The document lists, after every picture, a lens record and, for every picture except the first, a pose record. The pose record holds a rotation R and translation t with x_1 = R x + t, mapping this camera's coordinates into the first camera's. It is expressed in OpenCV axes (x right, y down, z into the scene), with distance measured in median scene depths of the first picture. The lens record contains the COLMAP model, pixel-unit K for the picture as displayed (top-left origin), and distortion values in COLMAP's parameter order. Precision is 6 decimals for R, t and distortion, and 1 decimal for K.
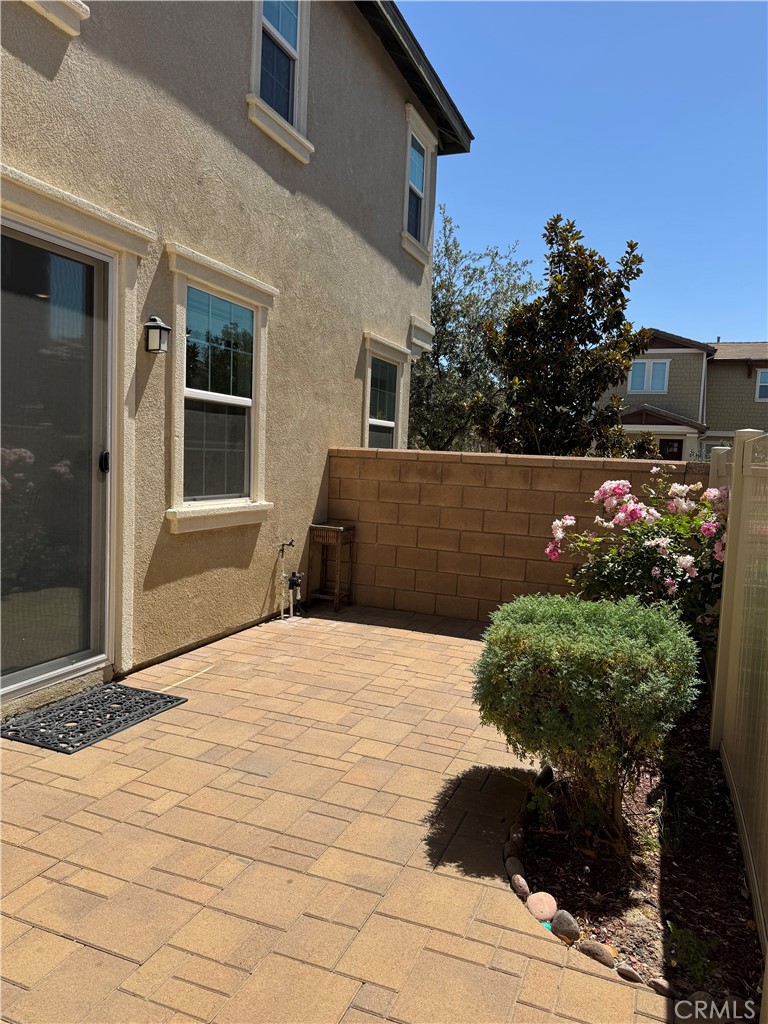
lens RADIAL K [[734.4, 0, 384.0], [0, 734.4, 512.0], [0, 0, 1]] dist [0.072071, -0.085957]
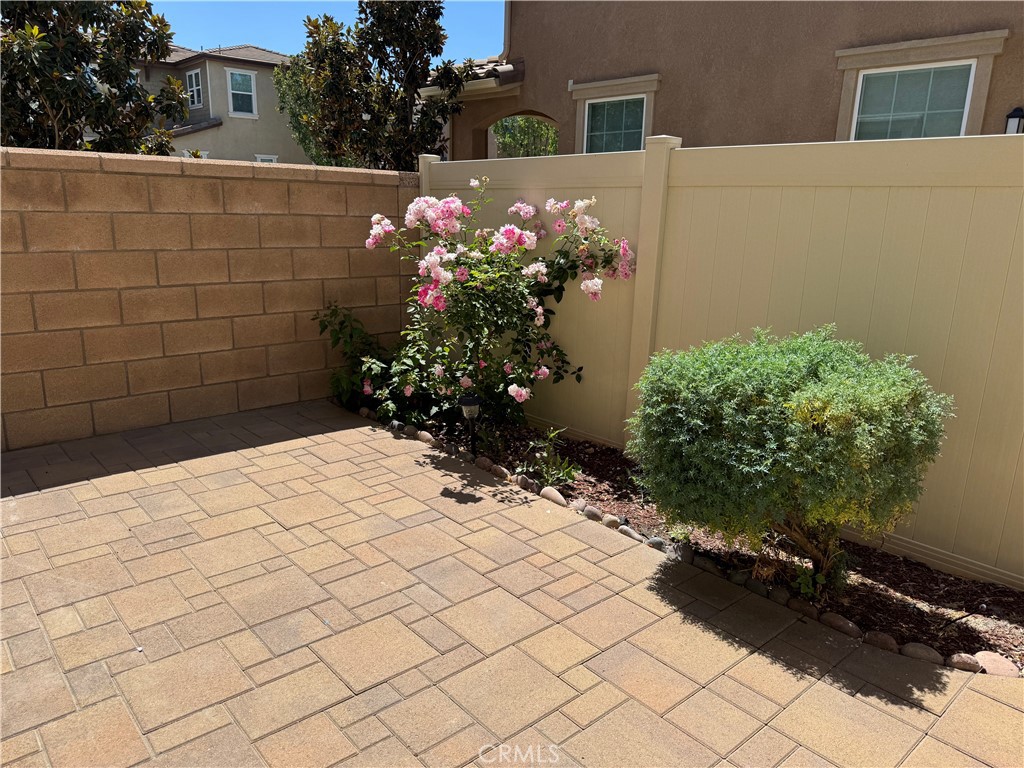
lens RADIAL K [[734.4, 0, 531.1], [0, 734.4, 378.1], [0, 0, 1]] dist [0.072071, -0.085957]
pose [[0.445291, -0.243050, 0.861767, -0.301722], [0.063291, 0.968590, 0.240474, -0.030576], [-0.893146, -0.052538, 0.446687, 0.446324]]
